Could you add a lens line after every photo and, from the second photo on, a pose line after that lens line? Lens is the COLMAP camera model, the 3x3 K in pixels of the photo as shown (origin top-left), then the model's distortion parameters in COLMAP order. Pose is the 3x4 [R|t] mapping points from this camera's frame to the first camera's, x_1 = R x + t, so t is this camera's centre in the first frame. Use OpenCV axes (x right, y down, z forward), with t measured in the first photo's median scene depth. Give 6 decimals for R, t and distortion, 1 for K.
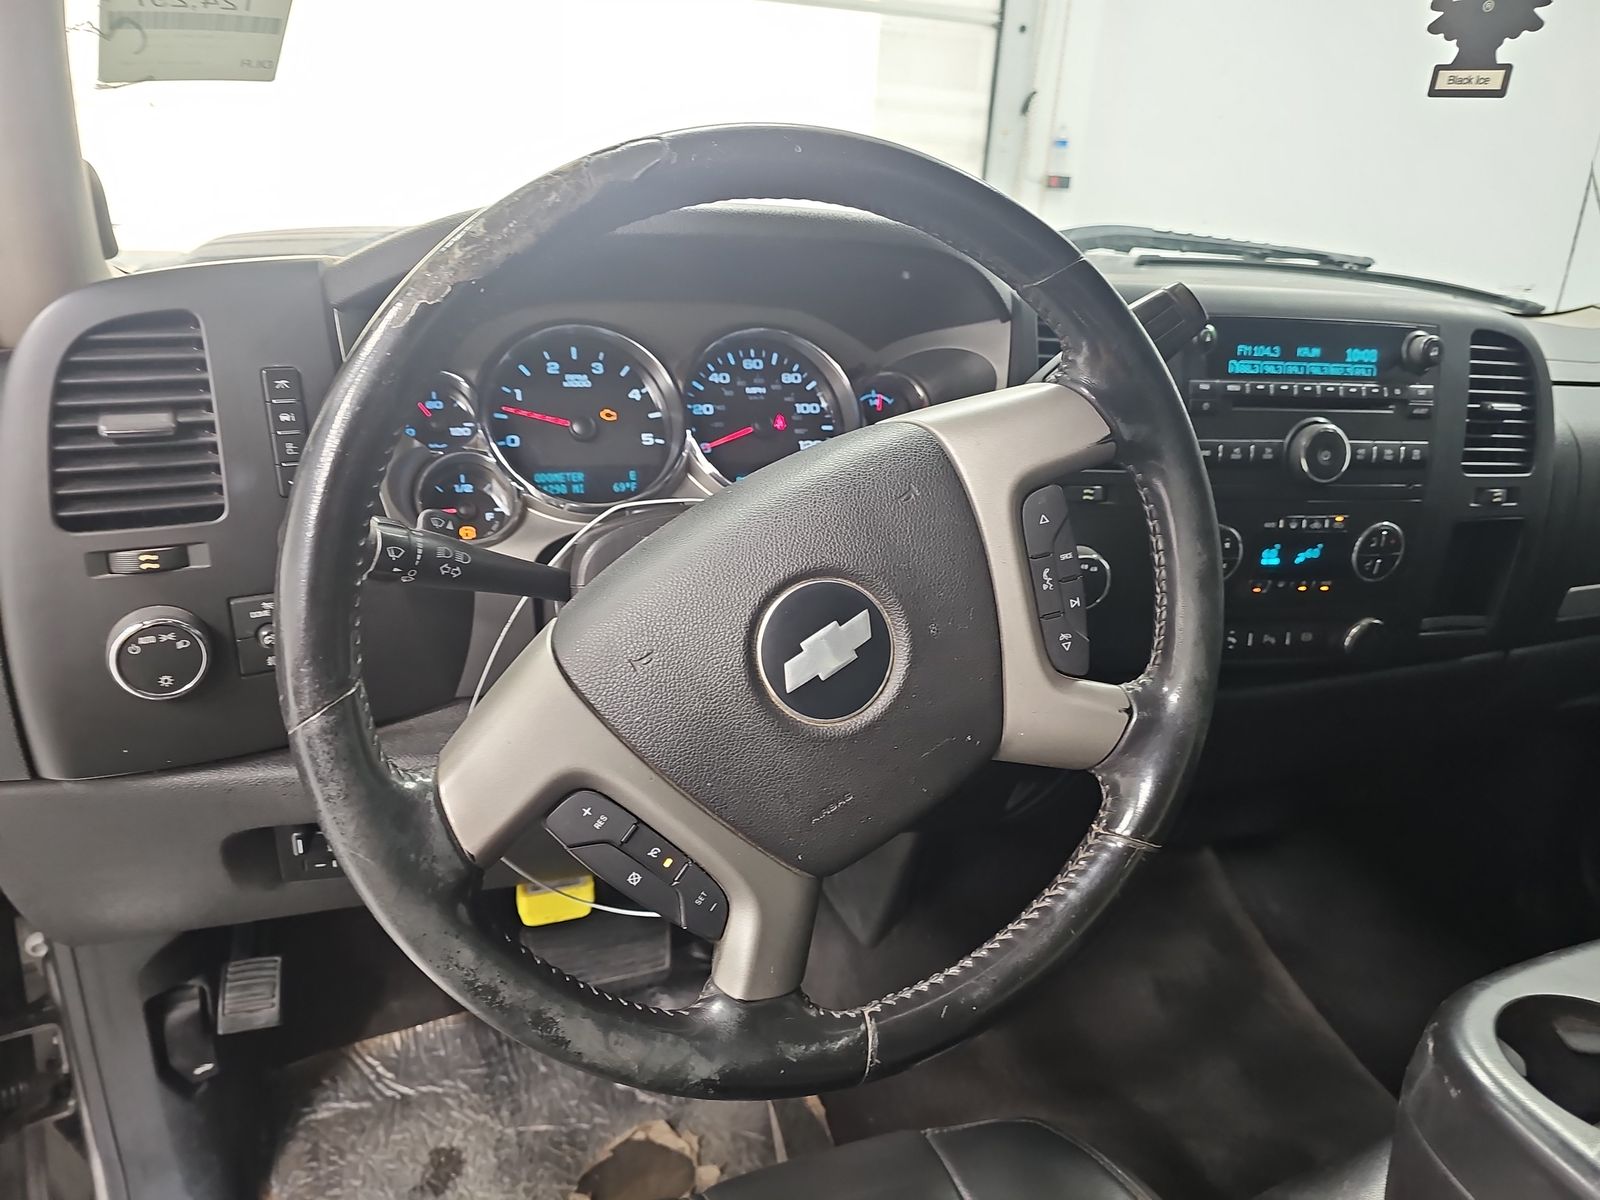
lens RADIAL K [[1061.9, 0, 791.4], [0, 1061.9, 613.4], [0, 0, 1]] dist [0.038032, -0.041893]
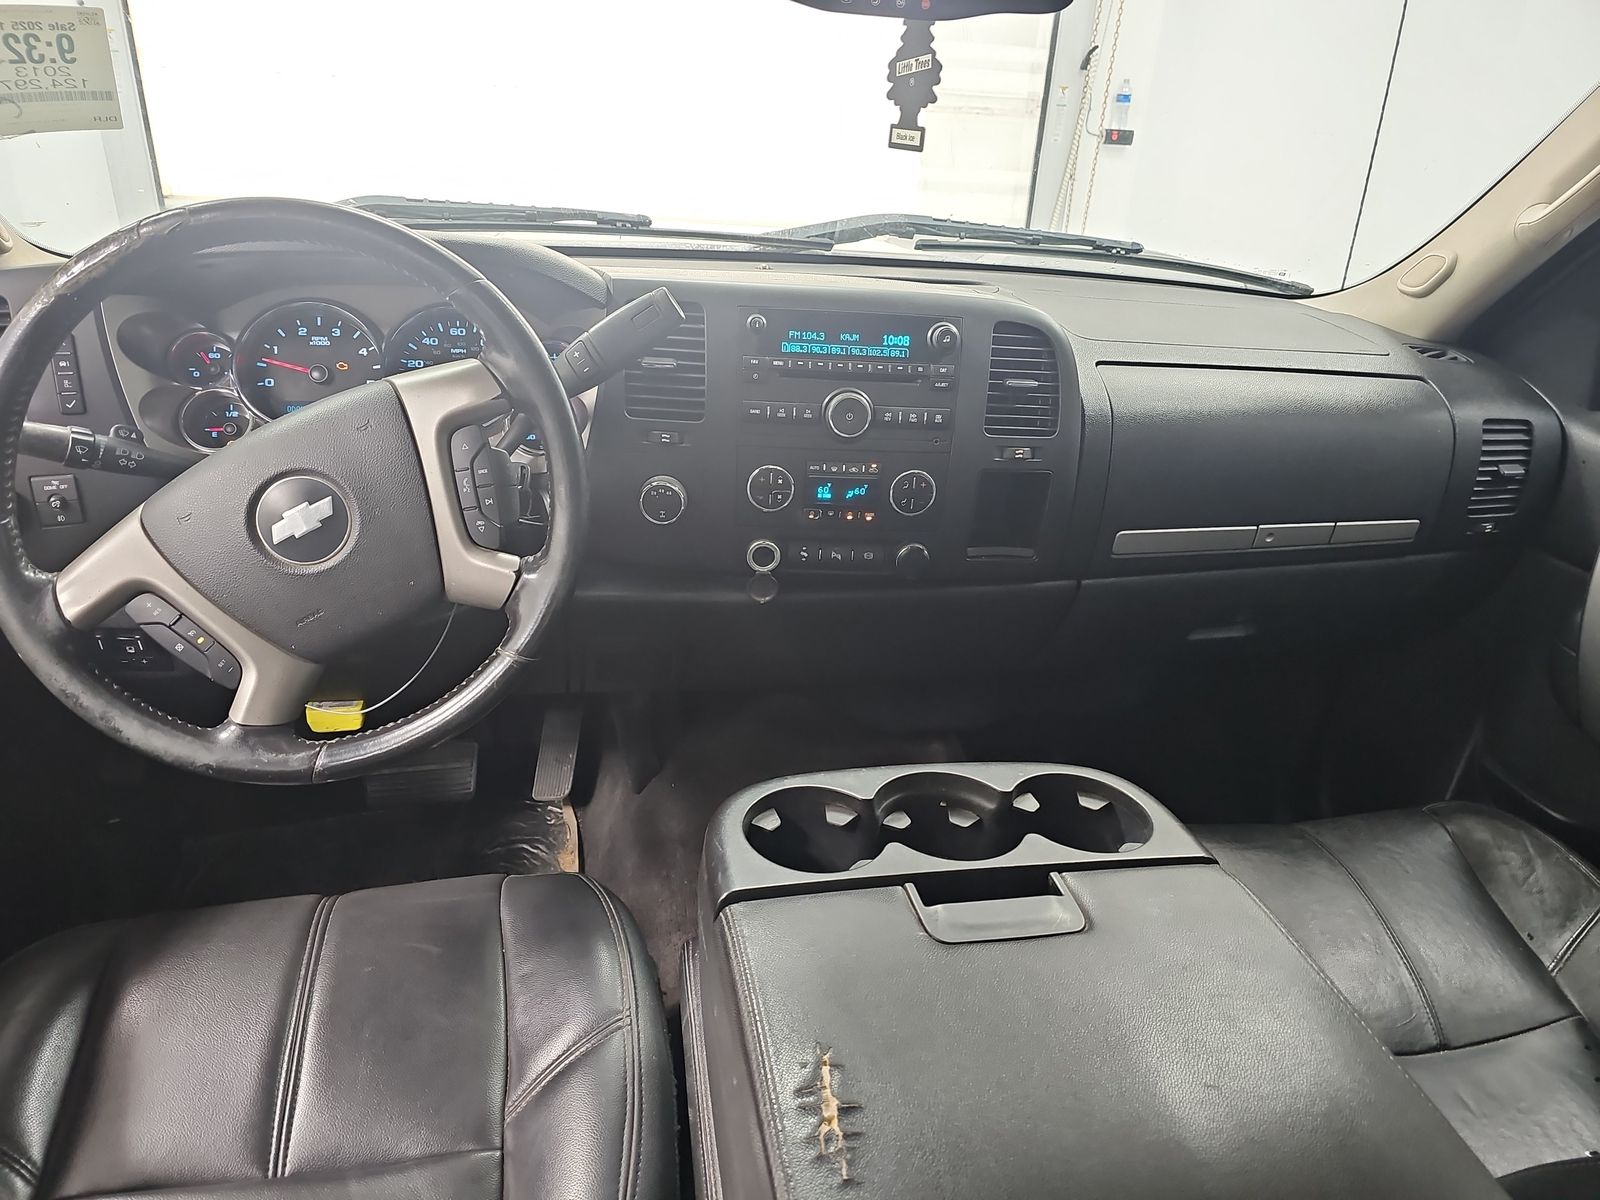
lens RADIAL K [[1061.9, 0, 803.8], [0, 1061.9, 616.3], [0, 0, 1]] dist [0.038032, -0.041893]
pose [[0.989025, 0.064072, -0.133134, 0.631200], [-0.056723, 0.996687, 0.058287, 0.026060], [0.136427, -0.050096, 0.989383, -0.327291]]
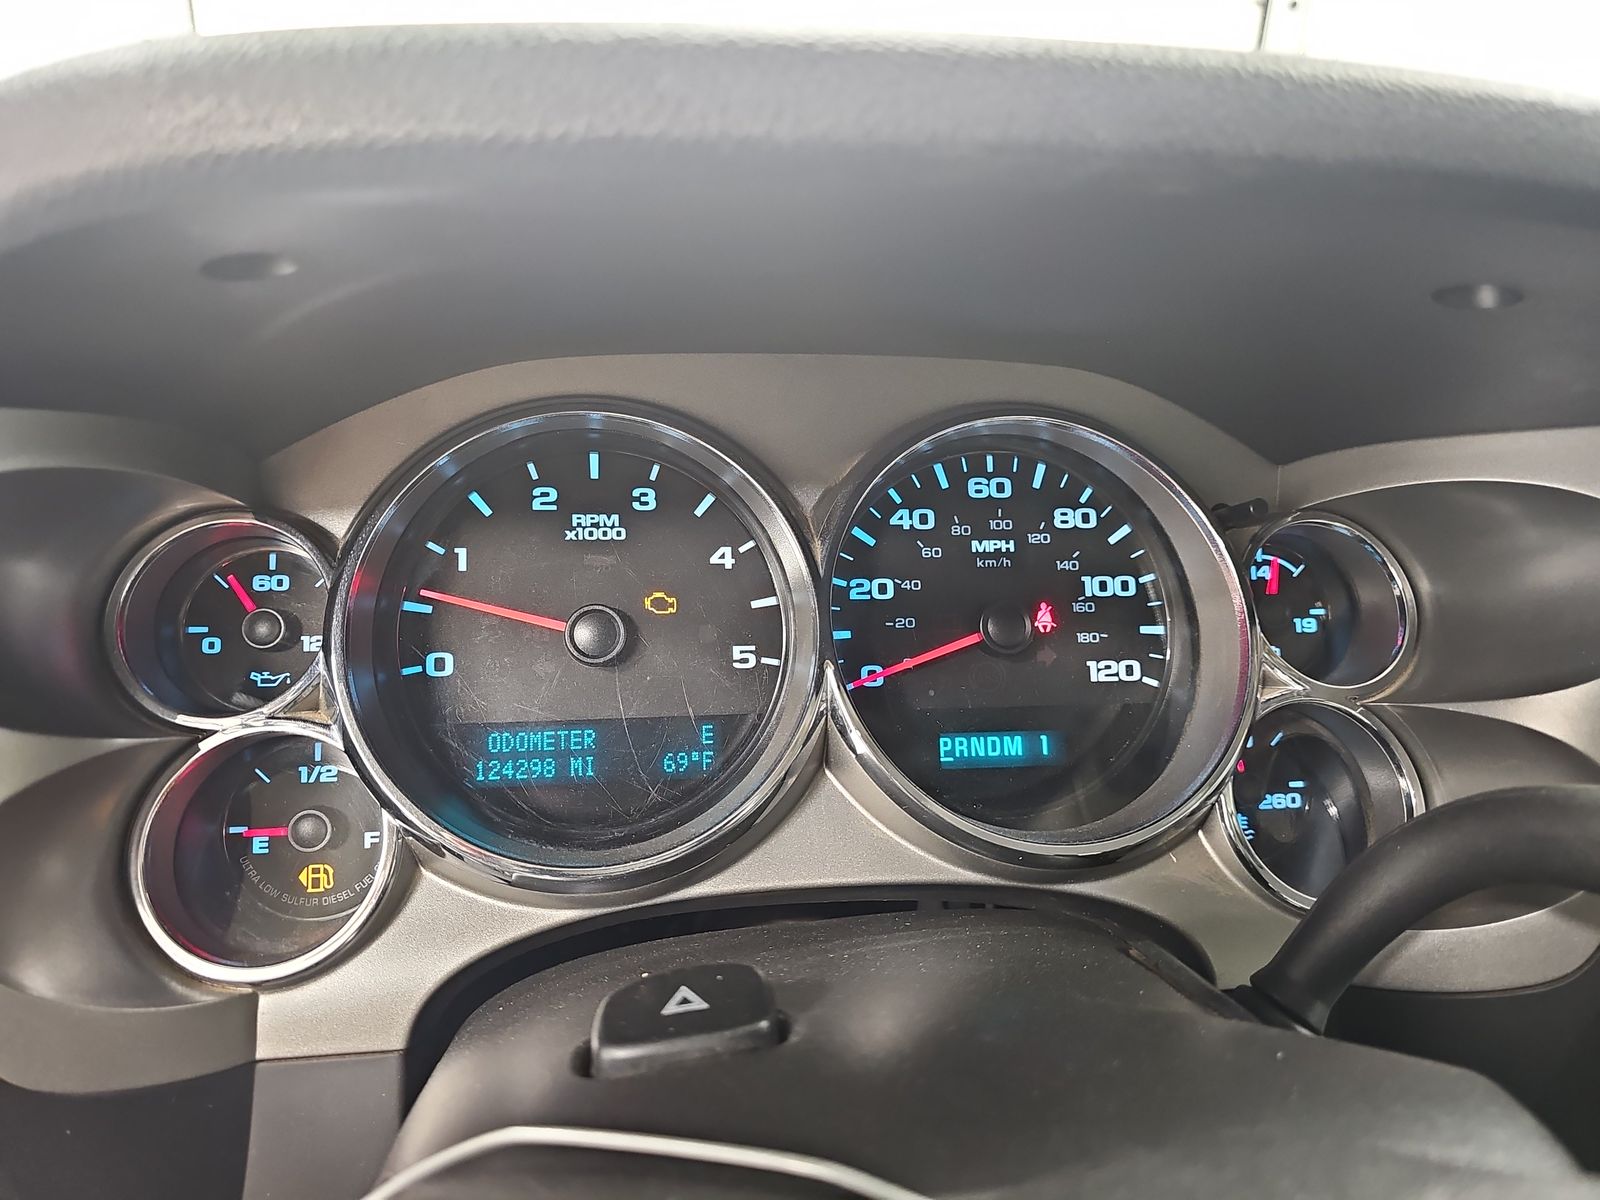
lens RADIAL K [[1061.9, 0, 799.5], [0, 1061.9, 612.9], [0, 0, 1]] dist [0.038032, -0.041893]
pose [[0.980994, 0.043483, -0.189104, -0.028399], [-0.050385, 0.998222, -0.031839, -0.167966], [0.187383, 0.040762, 0.981441, 0.560232]]
